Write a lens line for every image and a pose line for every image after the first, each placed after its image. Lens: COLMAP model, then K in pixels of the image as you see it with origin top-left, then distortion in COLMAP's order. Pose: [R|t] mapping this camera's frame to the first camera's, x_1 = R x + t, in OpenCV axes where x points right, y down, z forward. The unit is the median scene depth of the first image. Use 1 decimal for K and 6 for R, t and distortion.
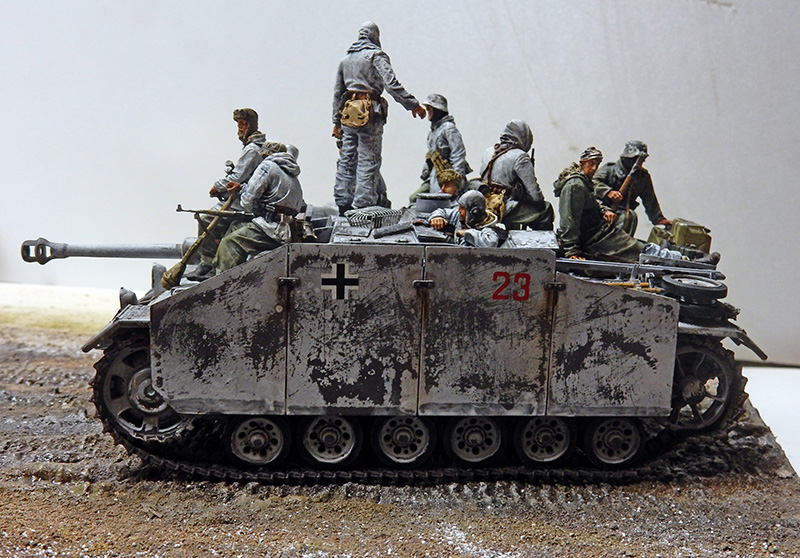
lens RADIAL K [[863.2, 0, 400.2], [0, 863.2, 277.9], [0, 0, 1]] dist [-0.022914, 0.000000]
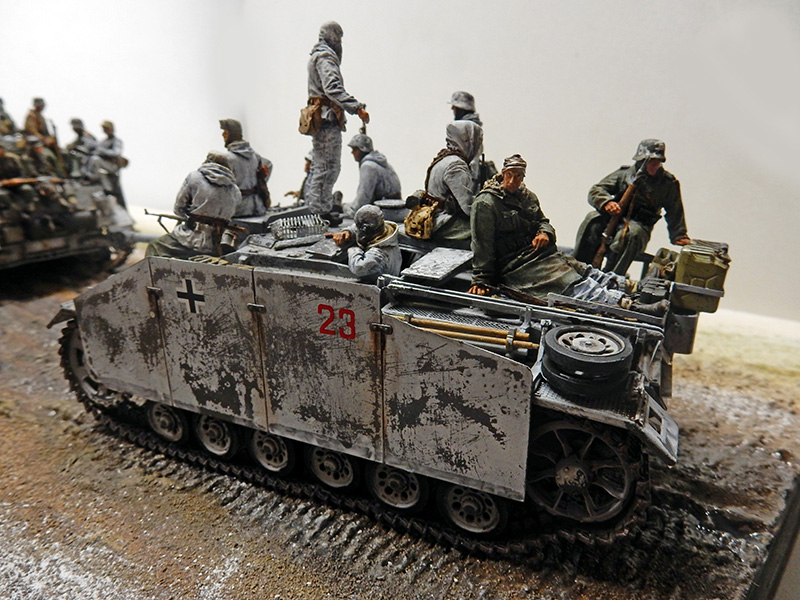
lens RADIAL K [[591.6, 0, 386.5], [0, 591.6, 319.2], [0, 0, 1]] dist [0.002937, 0.002245]
pose [[0.855582, 0.134308, -0.499941, 0.466128], [-0.052981, 0.983404, 0.173519, -0.099284], [0.514949, -0.121972, 0.848499, 0.494198]]
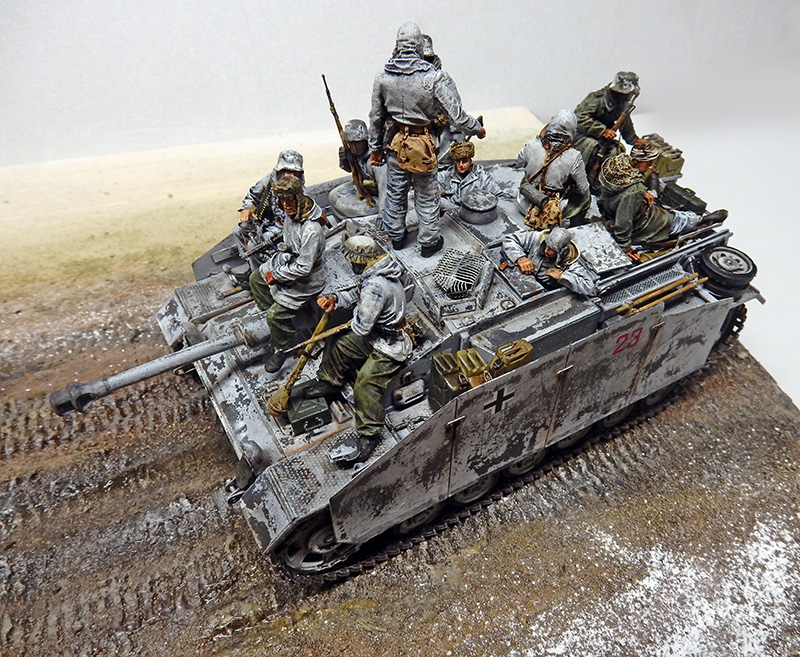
lens RADIAL K [[641.3, 0, 444.5], [0, 641.3, 349.5], [0, 0, 1]] dist [-0.007030, 0.001204]
pose [[0.895131, -0.322888, 0.307383, -0.319964], [0.080034, 0.794694, 0.601711, -0.472181], [-0.438561, -0.514009, 0.737197, 0.489434]]
